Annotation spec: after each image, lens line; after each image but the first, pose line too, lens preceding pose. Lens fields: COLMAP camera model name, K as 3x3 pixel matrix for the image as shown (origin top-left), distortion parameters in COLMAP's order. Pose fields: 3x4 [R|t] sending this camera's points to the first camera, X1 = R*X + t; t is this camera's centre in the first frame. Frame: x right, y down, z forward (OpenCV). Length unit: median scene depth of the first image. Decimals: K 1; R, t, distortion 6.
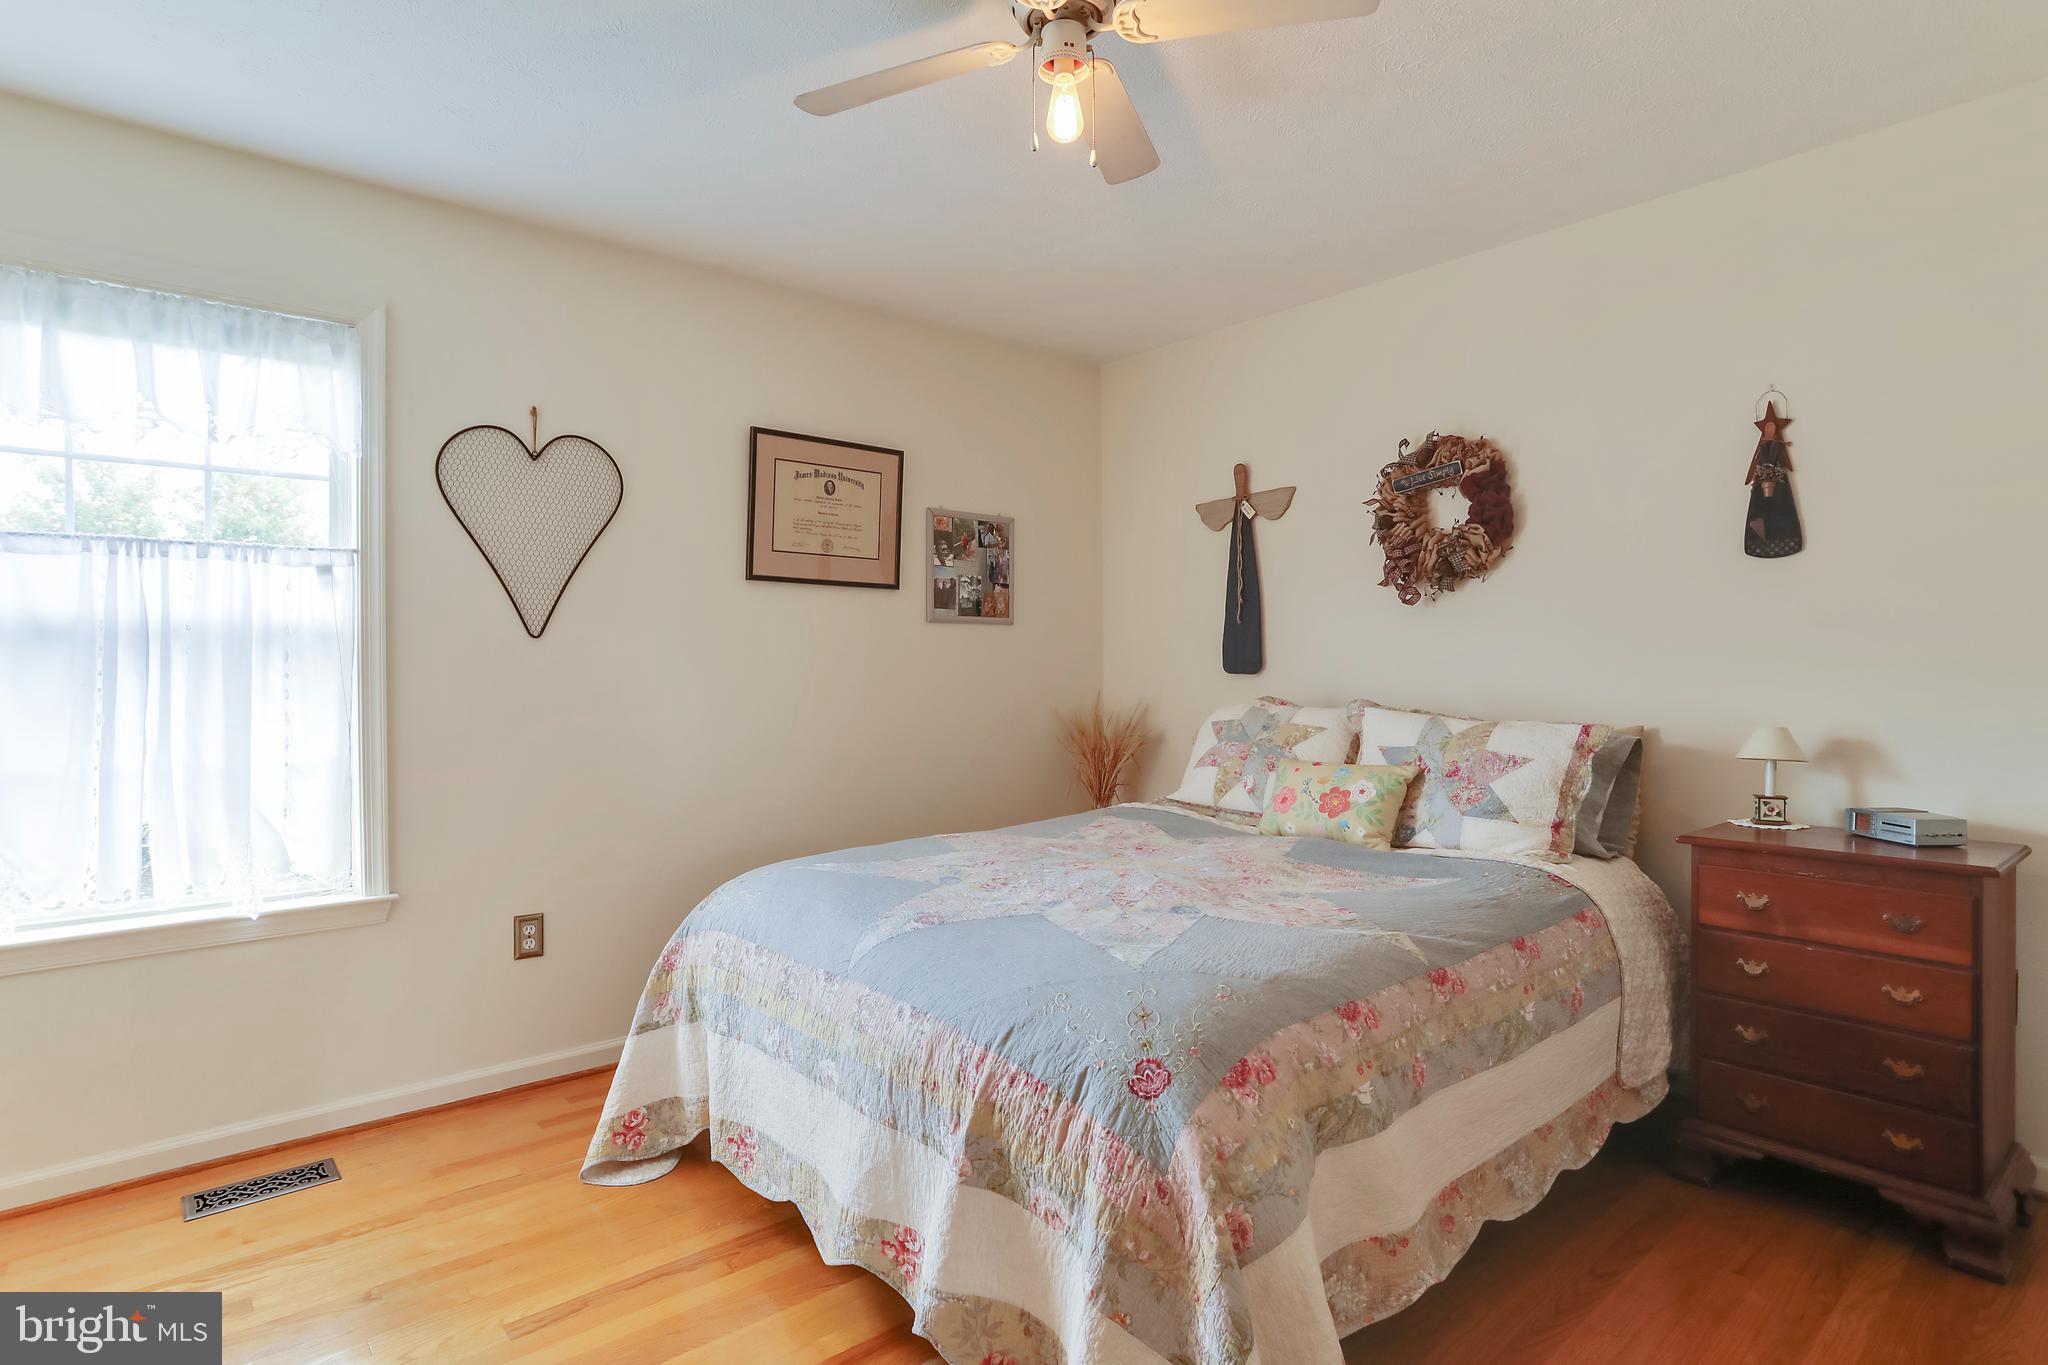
lens RADIAL K [[1055.7, 0, 1021.6], [0, 1055.7, 659.7], [0, 0, 1]] dist [-0.062815, 0.032540]
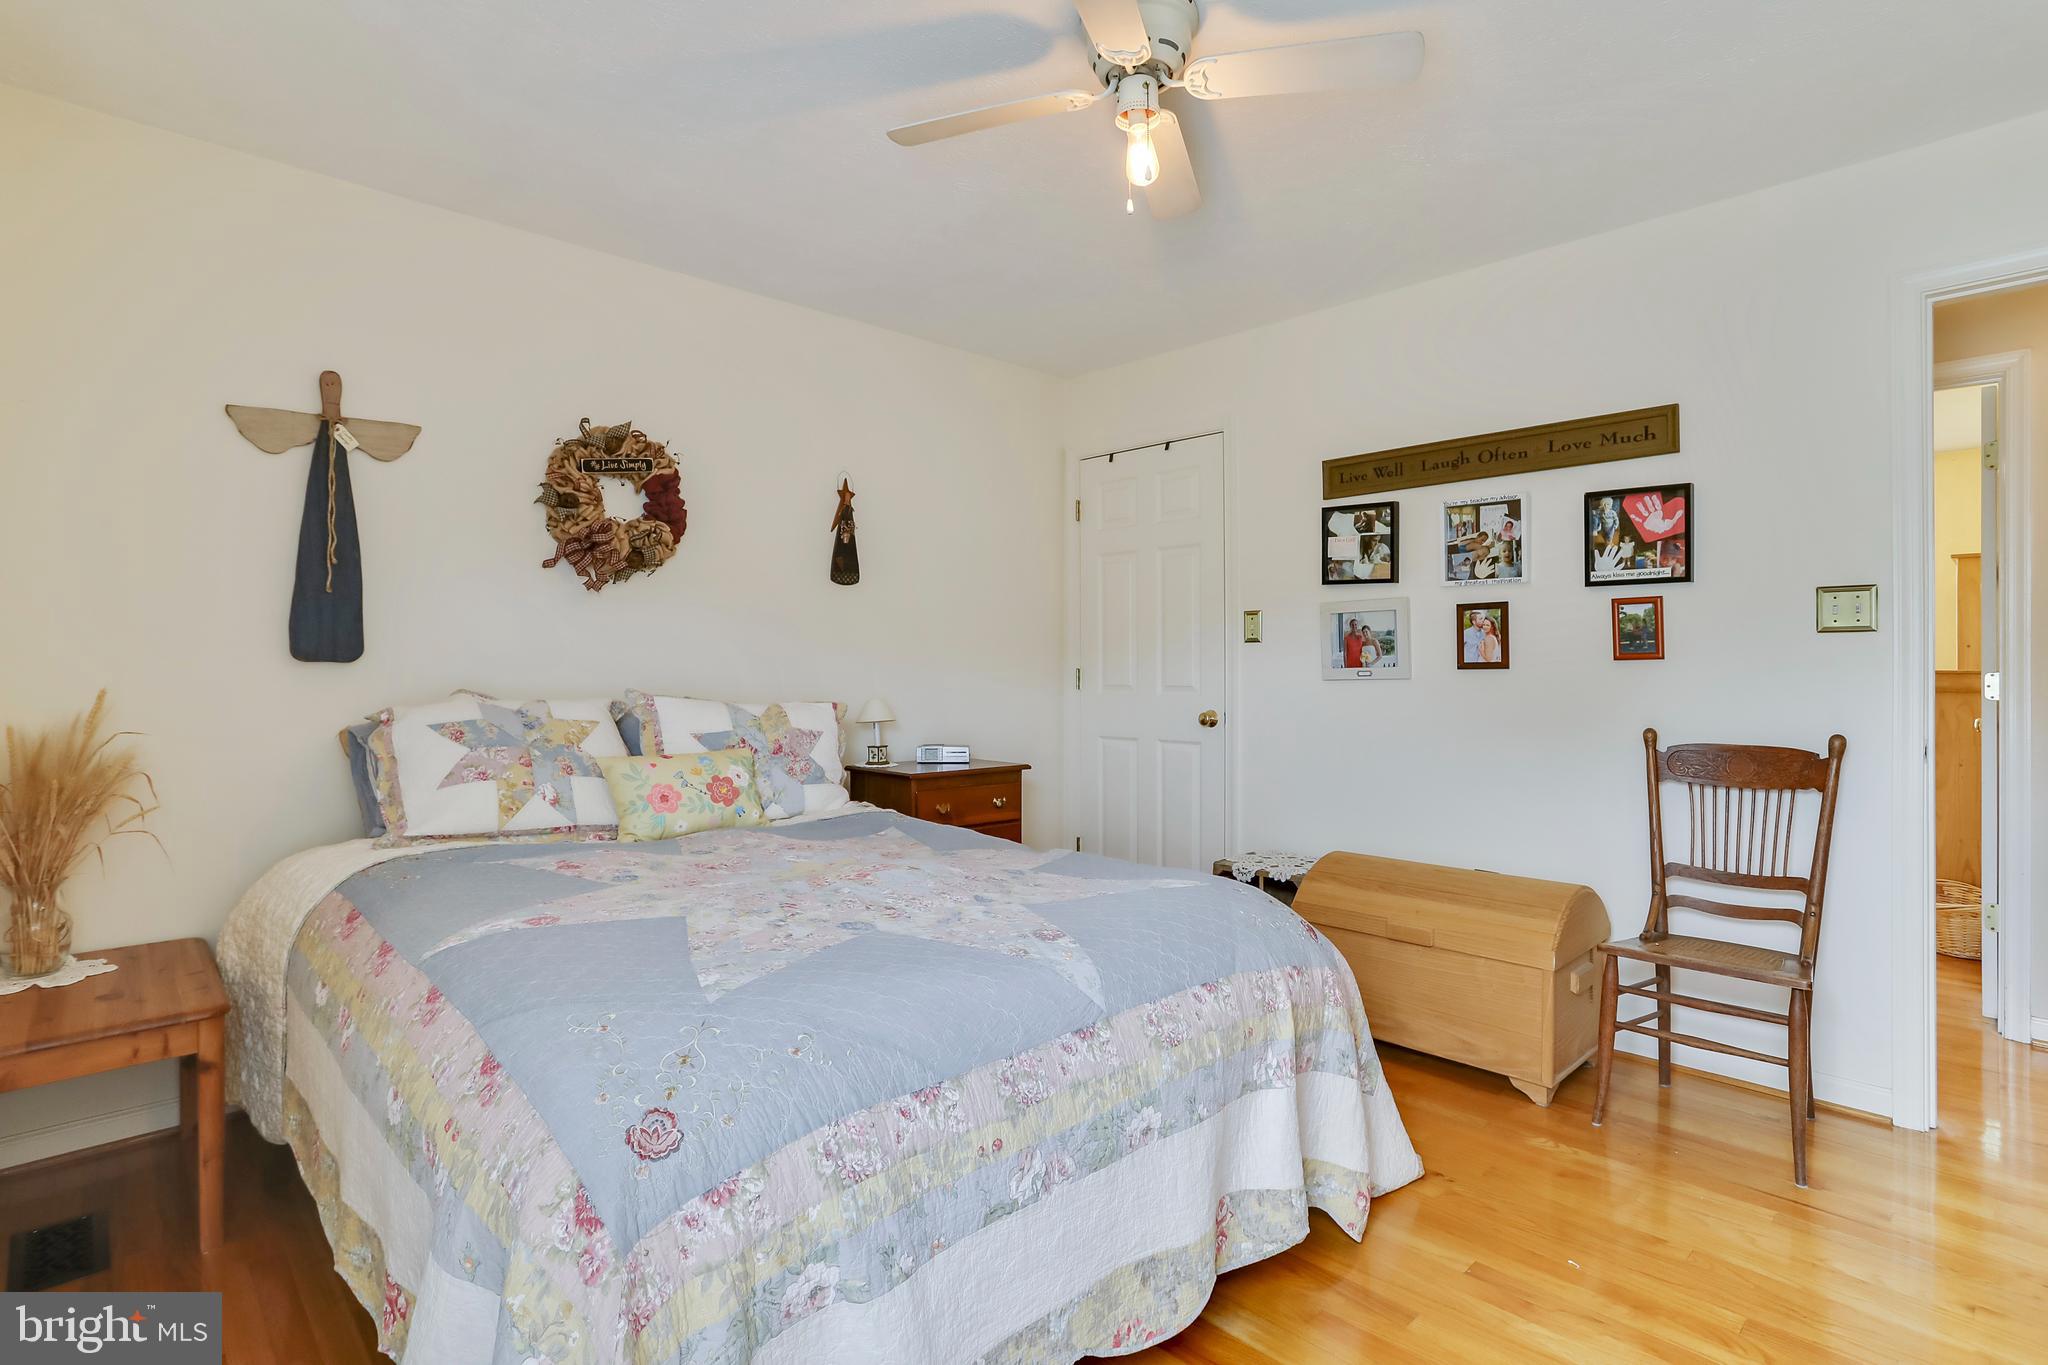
lens RADIAL K [[1000.7, 0, 1013.0], [0, 1000.7, 668.6], [0, 0, 1]] dist [-0.055597, 0.028610]
pose [[-0.028558, 0.005706, 0.999576, -0.552249], [-0.010114, 0.999931, -0.005997, 0.020102], [-0.999541, -0.010281, -0.028499, 0.640404]]
